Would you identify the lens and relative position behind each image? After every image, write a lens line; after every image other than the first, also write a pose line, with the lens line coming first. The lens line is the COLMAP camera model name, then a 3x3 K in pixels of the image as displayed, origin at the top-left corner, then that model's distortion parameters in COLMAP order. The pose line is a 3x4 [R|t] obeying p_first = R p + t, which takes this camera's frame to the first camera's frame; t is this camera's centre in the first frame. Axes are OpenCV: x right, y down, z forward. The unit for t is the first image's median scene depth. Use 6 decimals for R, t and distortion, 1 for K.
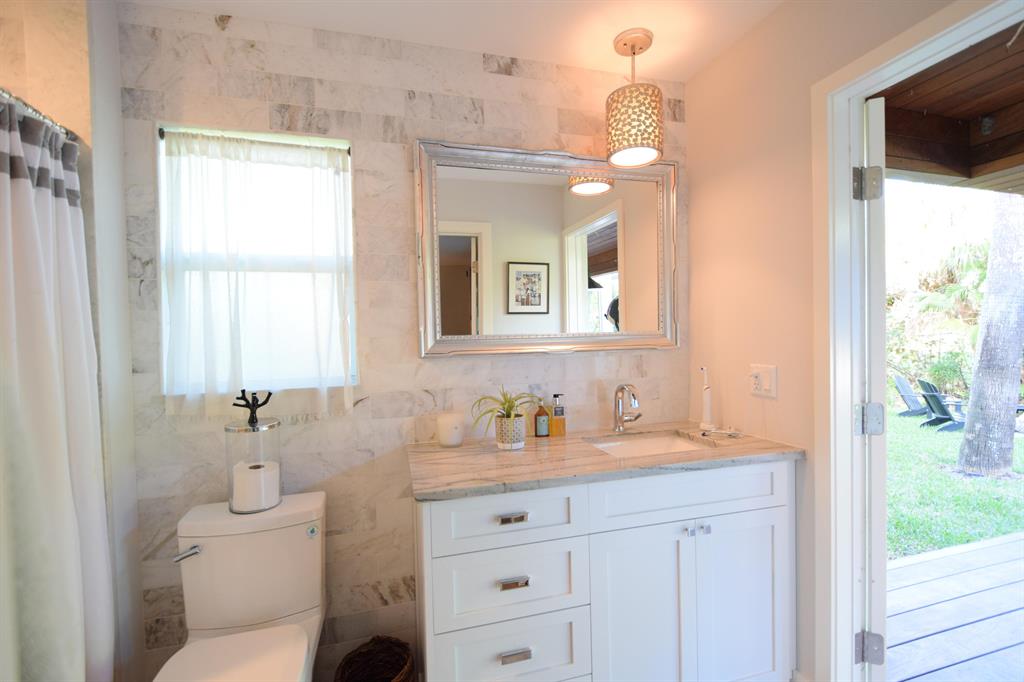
lens RADIAL K [[447.5, 0, 513.0], [0, 447.5, 338.7], [0, 0, 1]] dist [0.007489, -0.006609]
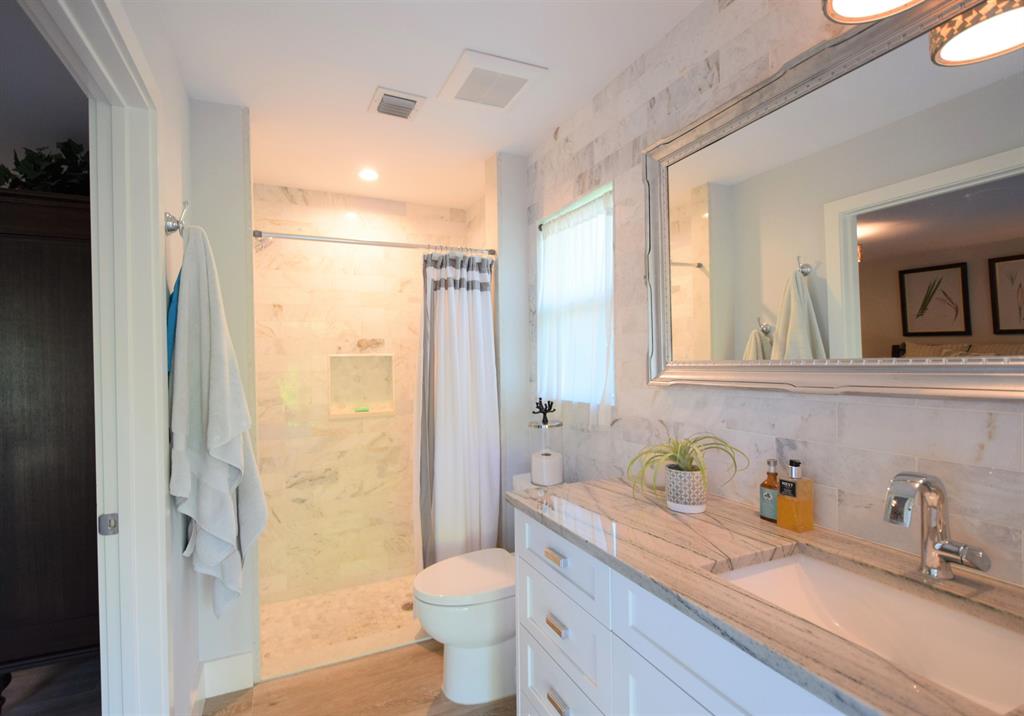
lens RADIAL K [[488.2, 0, 511.1], [0, 488.2, 359.5], [0, 0, 1]] dist [-0.000813, -0.000074]
pose [[0.143002, 0.016869, -0.989579, 0.813803], [0.006988, 0.999813, 0.018054, -0.033033], [0.989698, -0.009497, 0.142857, 0.611217]]
